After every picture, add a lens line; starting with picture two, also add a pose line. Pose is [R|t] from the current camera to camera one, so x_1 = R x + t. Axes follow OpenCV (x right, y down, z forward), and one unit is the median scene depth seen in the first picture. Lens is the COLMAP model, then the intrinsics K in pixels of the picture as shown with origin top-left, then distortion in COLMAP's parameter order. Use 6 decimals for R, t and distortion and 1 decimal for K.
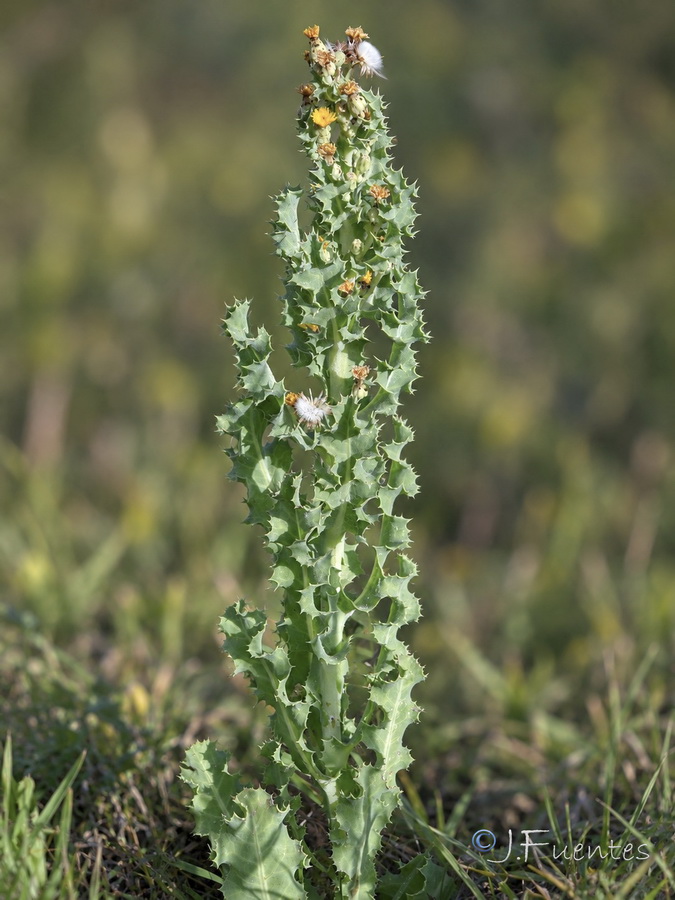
lens RADIAL K [[3078.5, 0, 338.5], [0, 3078.5, 448.8], [0, 0, 1]] dist [-0.028051, 0.000000]
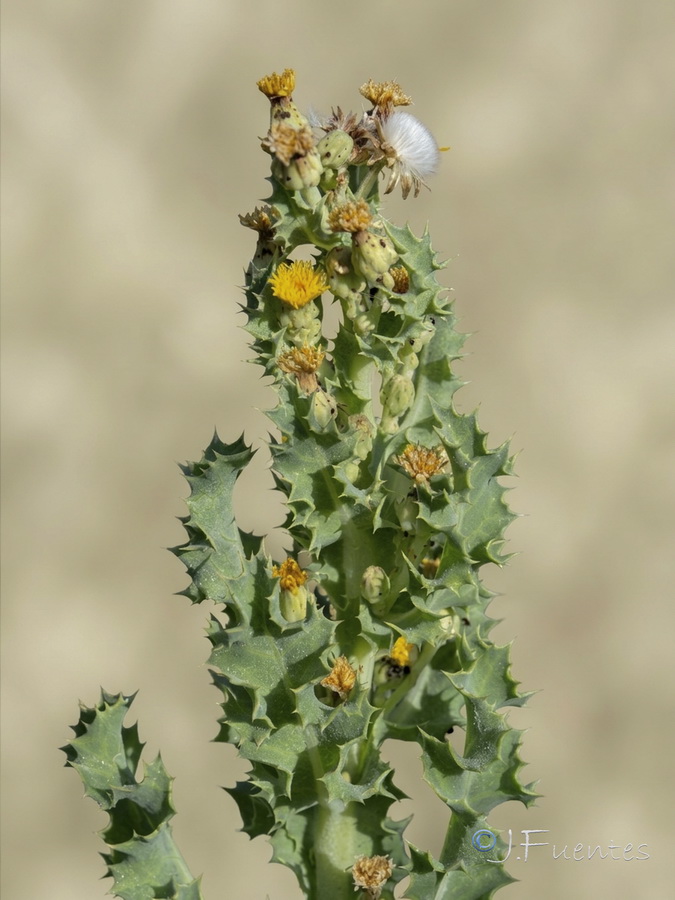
lens RADIAL K [[3078.5, 0, 337.5], [0, 3078.5, 452.0], [0, 0, 1]] dist [-0.028051, 0.000000]
pose [[0.994490, 0.034276, -0.099069, 0.043772], [-0.040063, 0.997569, -0.057024, -0.059962], [0.096874, 0.060678, 0.993445, 0.573864]]
